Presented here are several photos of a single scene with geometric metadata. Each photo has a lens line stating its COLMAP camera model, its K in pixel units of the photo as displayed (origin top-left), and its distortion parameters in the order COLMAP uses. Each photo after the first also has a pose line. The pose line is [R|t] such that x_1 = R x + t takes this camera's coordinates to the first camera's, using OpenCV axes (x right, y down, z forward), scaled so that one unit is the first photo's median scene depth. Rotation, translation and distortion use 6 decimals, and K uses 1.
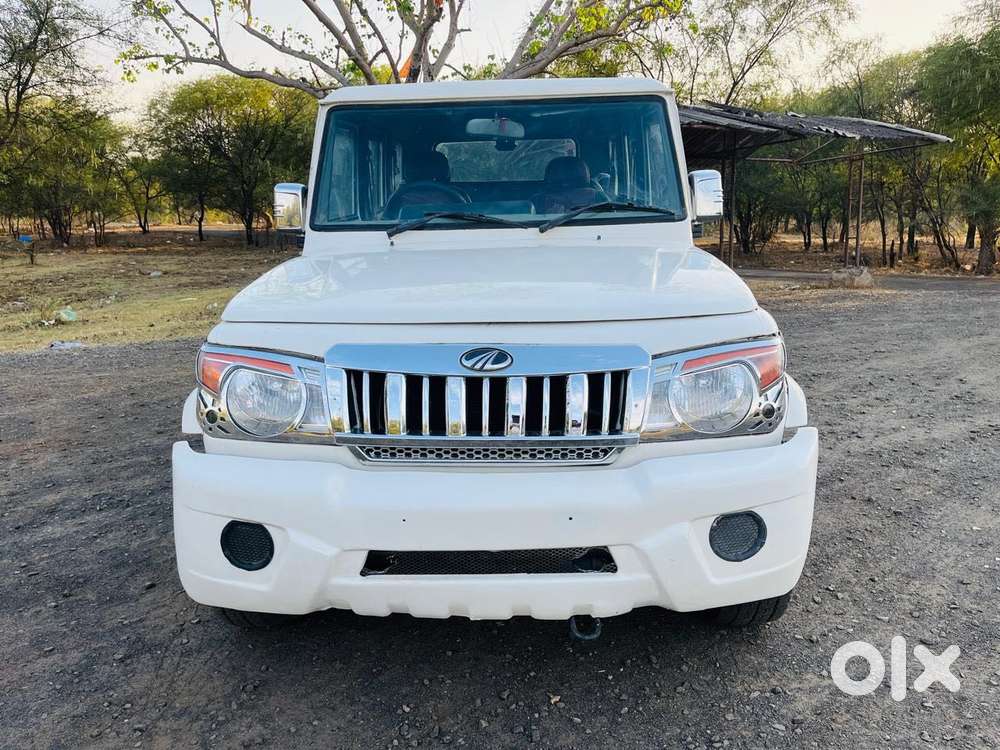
lens RADIAL K [[760.9, 0, 504.1], [0, 760.9, 374.2], [0, 0, 1]] dist [0.067011, -0.083725]
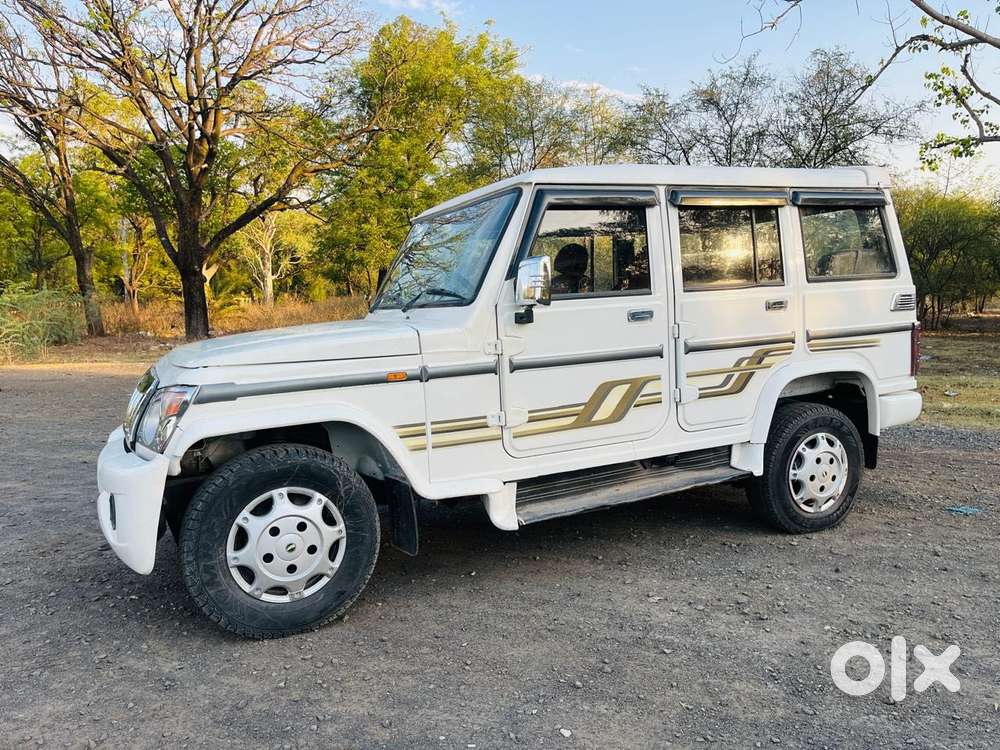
lens RADIAL K [[760.9, 0, 505.9], [0, 760.9, 379.2], [0, 0, 1]] dist [0.067011, -0.083725]
pose [[0.461436, 0.098352, -0.881705, 0.189484], [-0.187405, 0.982215, 0.011486, -0.019256], [0.867154, 0.159936, 0.471661, 0.089817]]
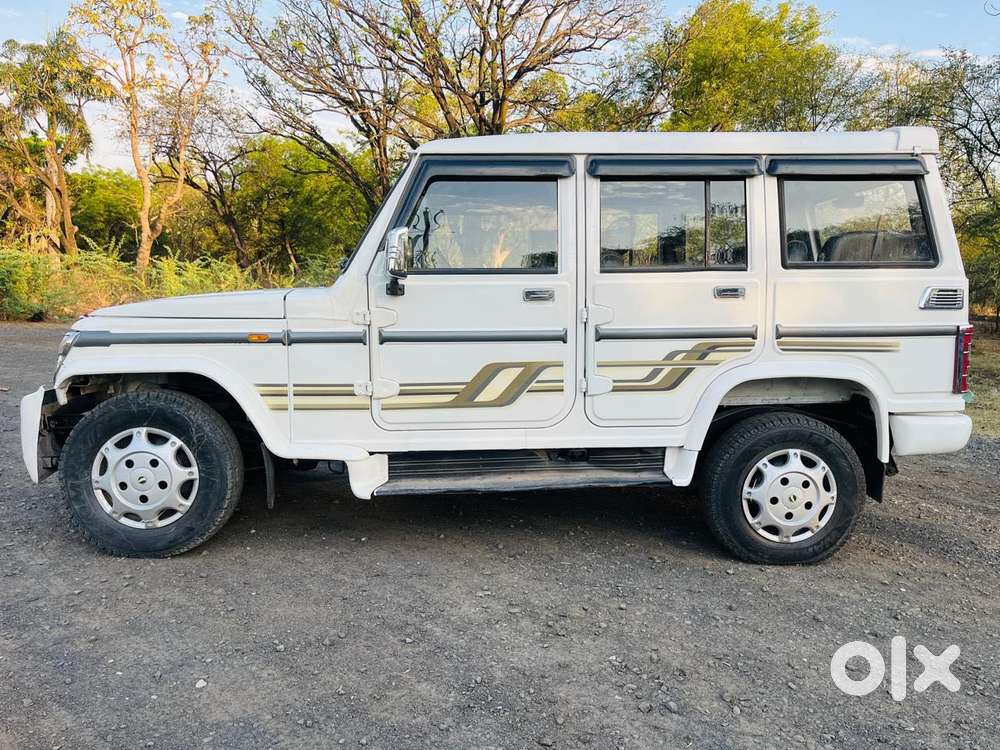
lens RADIAL K [[760.9, 0, 504.3], [0, 760.9, 376.5], [0, 0, 1]] dist [0.067011, -0.083725]
pose [[0.079962, 0.135584, -0.987534, 0.211849], [-0.249784, 0.961823, 0.111828, -0.037933], [0.964994, 0.237728, 0.110776, 0.180071]]
